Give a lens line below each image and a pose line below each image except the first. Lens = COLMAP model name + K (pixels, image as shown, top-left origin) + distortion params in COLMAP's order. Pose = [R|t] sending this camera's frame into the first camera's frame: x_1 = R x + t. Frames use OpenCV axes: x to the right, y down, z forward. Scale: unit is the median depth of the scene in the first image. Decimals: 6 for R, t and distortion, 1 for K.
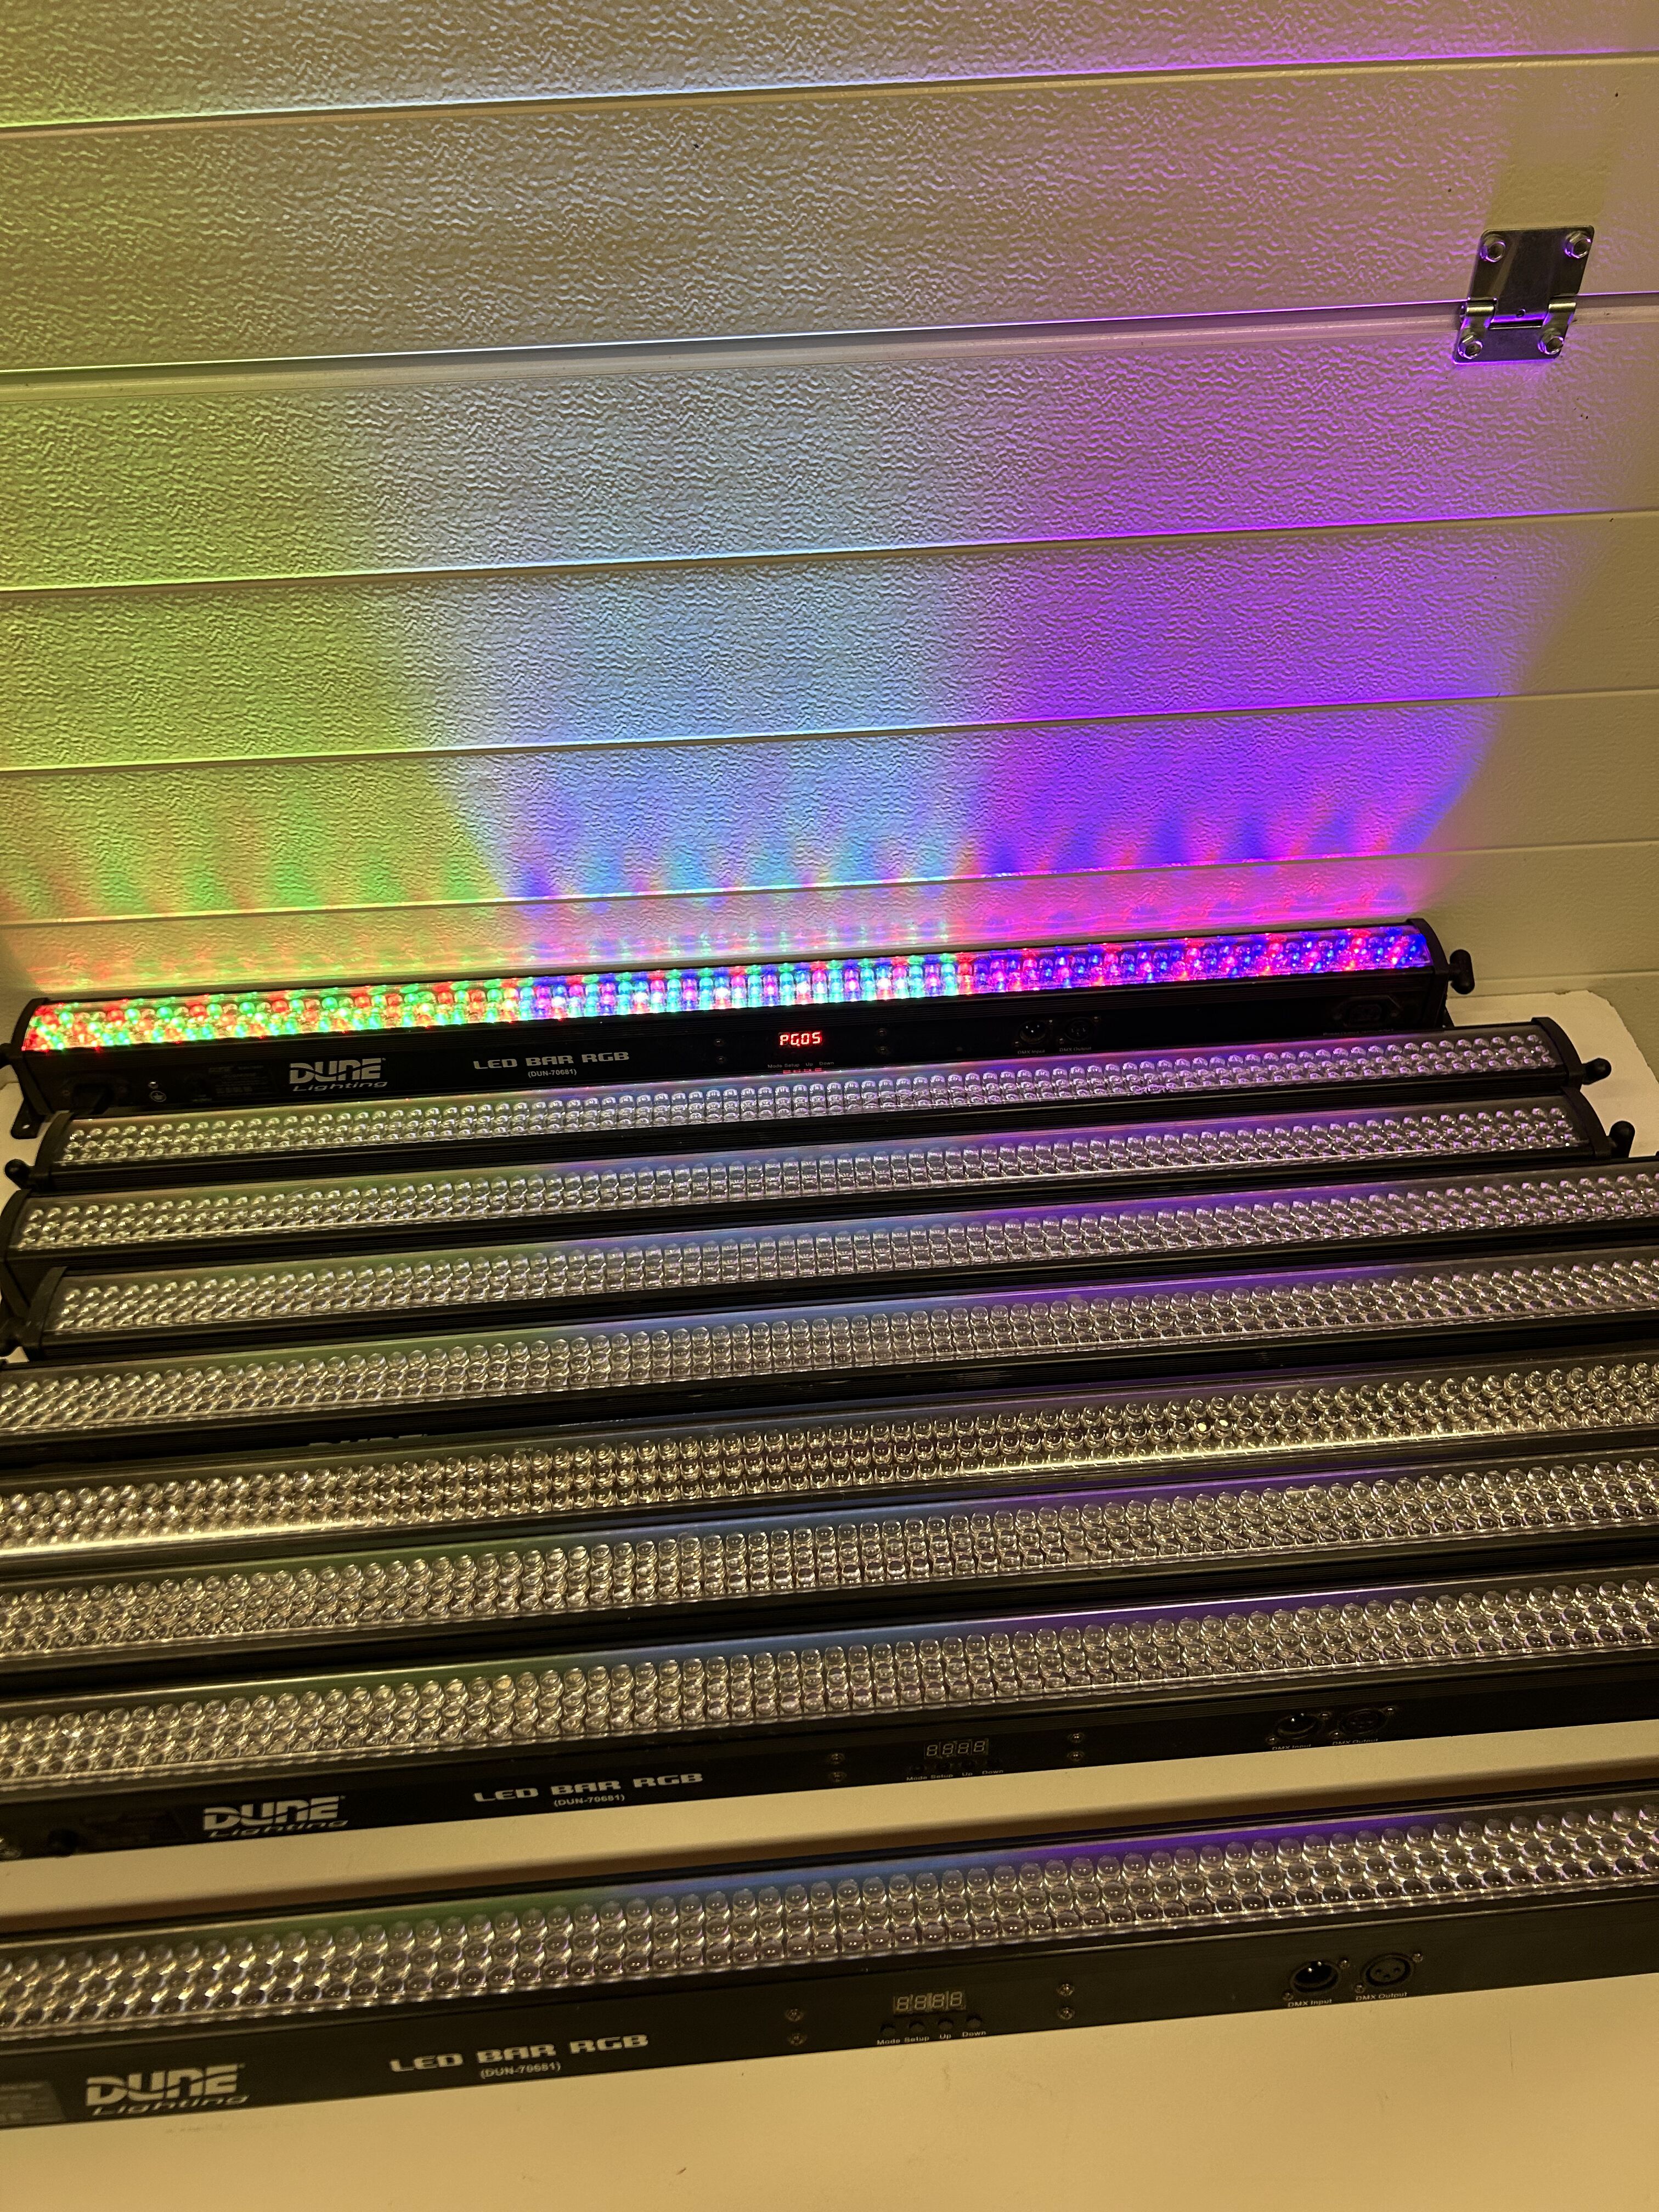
lens RADIAL K [[1710.2, 0, 833.6], [0, 1710.2, 1136.1], [0, 0, 1]] dist [0.054941, -0.057389]
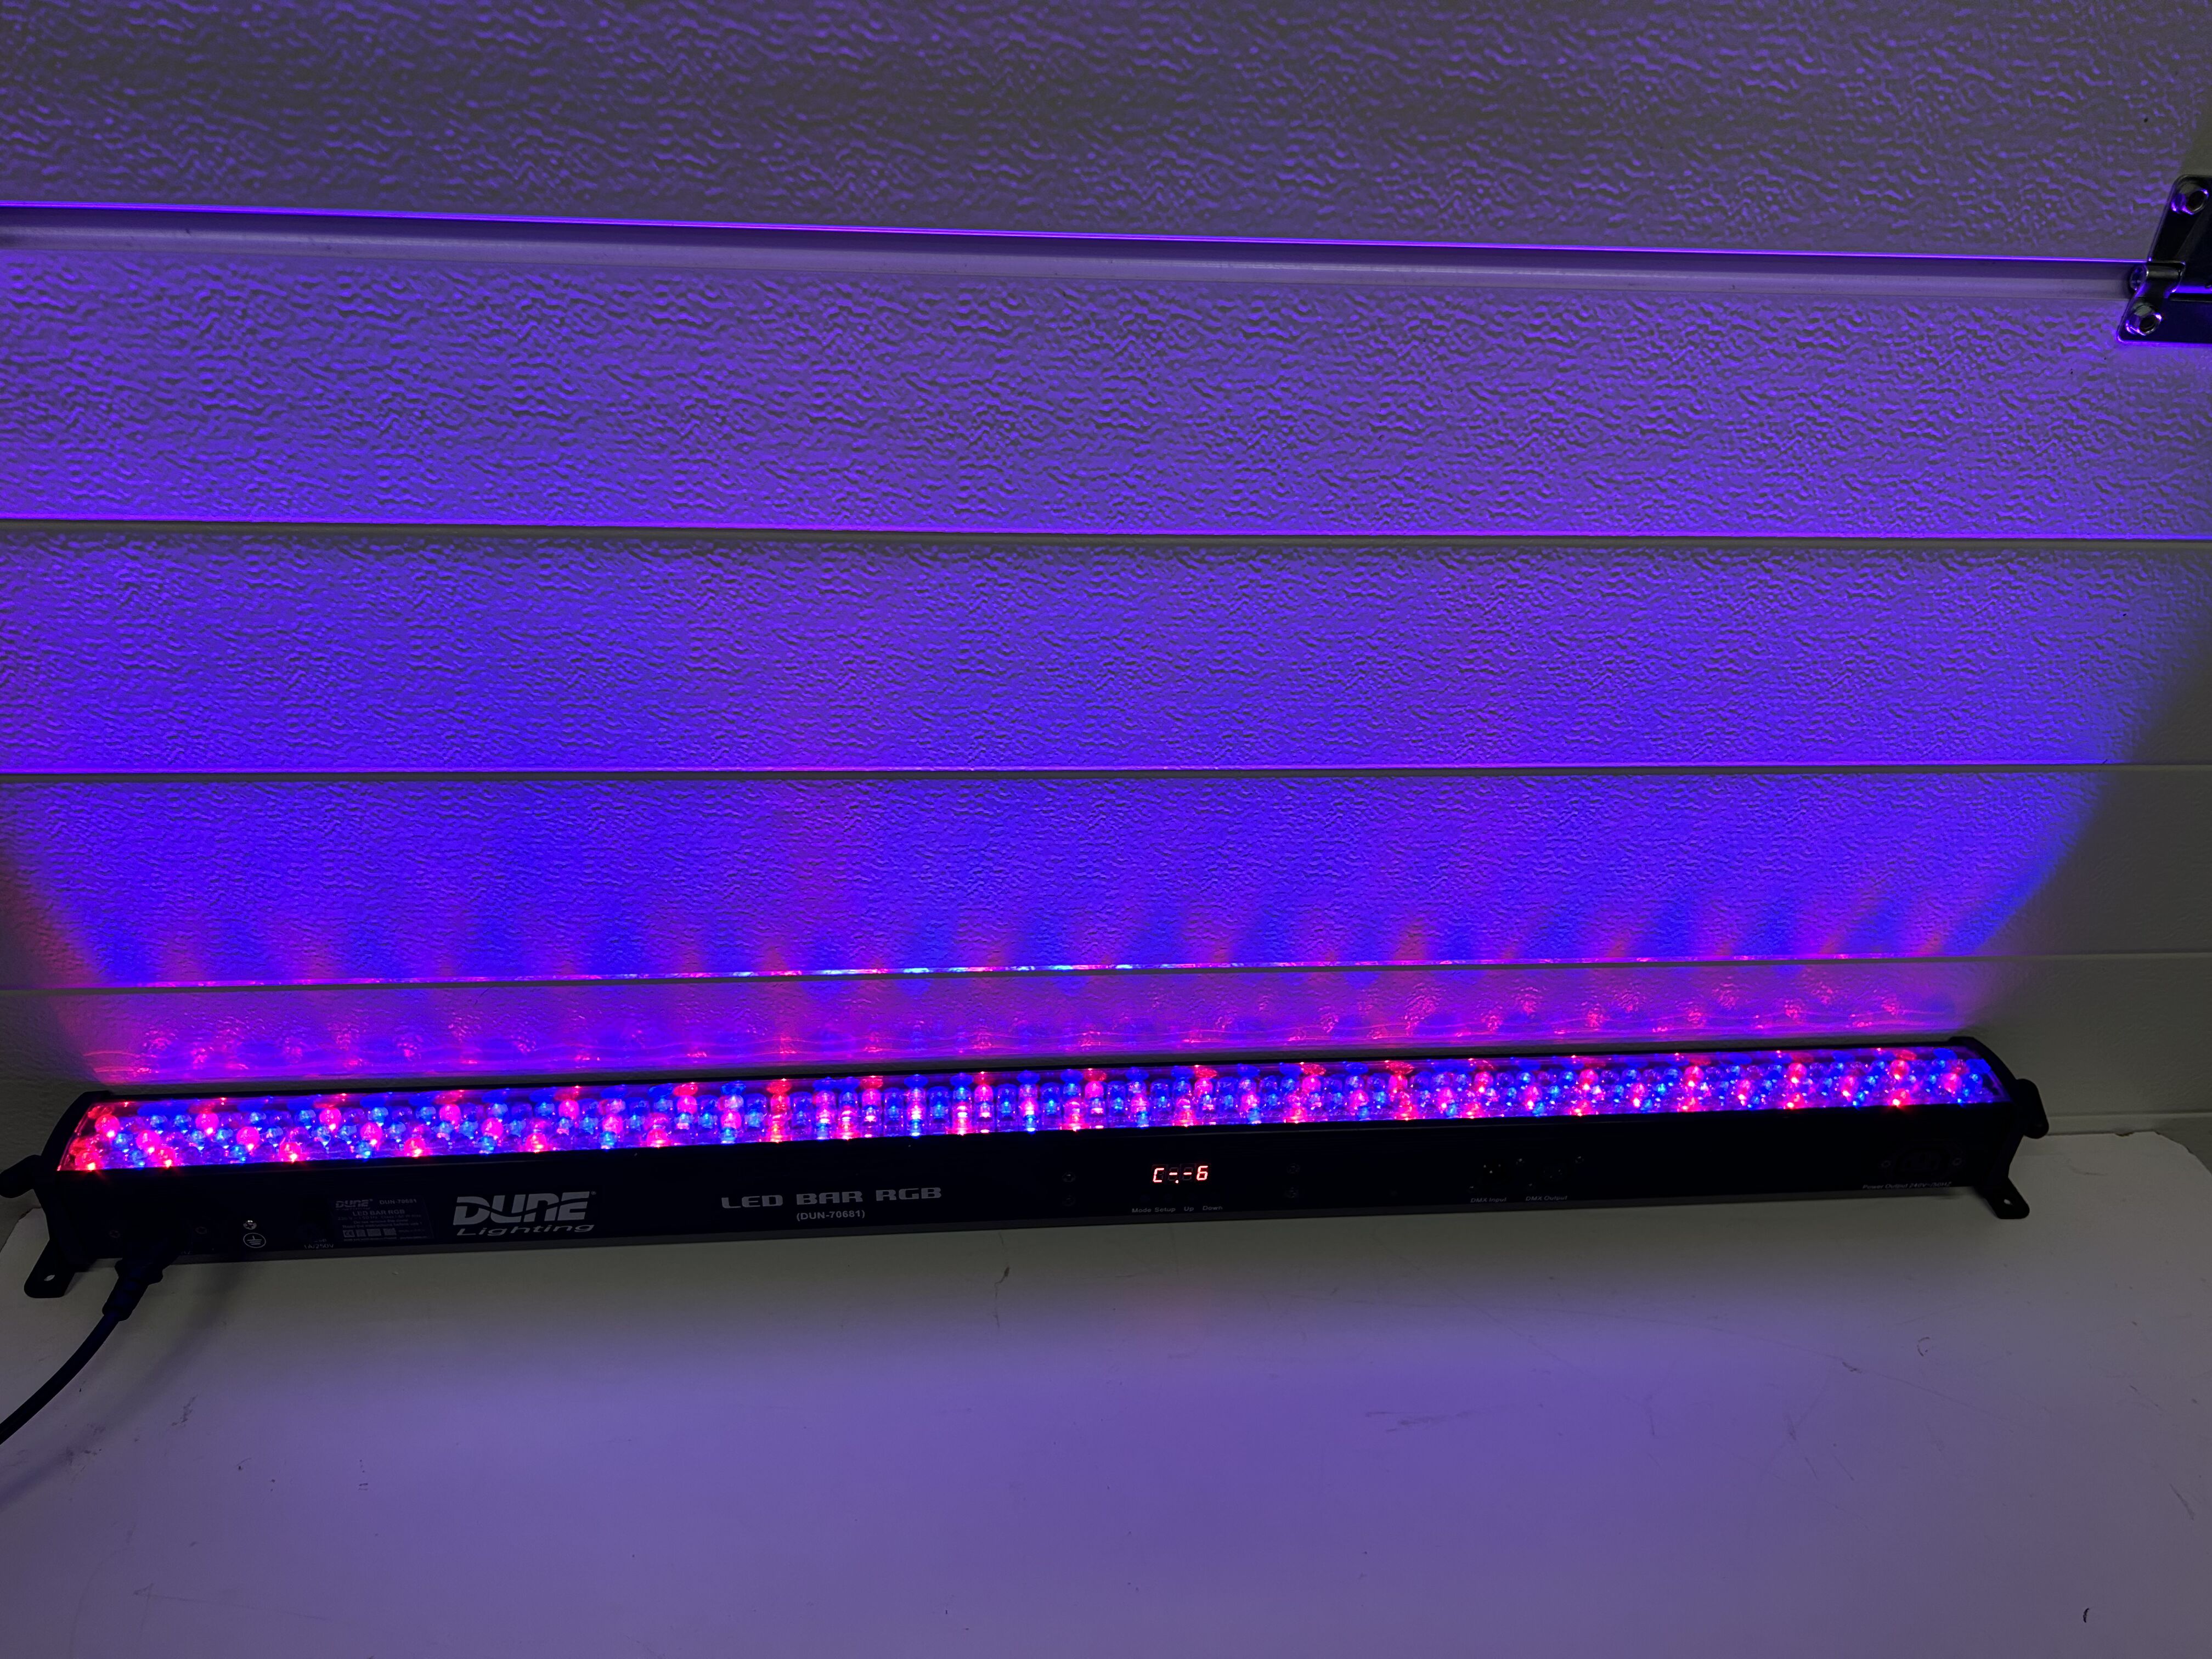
lens RADIAL K [[1710.2, 0, 1113.9], [0, 1710.2, 848.3], [0, 0, 1]] dist [0.054941, -0.057389]
pose [[0.995606, 0.039930, 0.084700, -0.135786], [-0.023249, 0.981610, -0.189479, -0.064439], [-0.090708, 0.186677, 0.978225, 0.311098]]
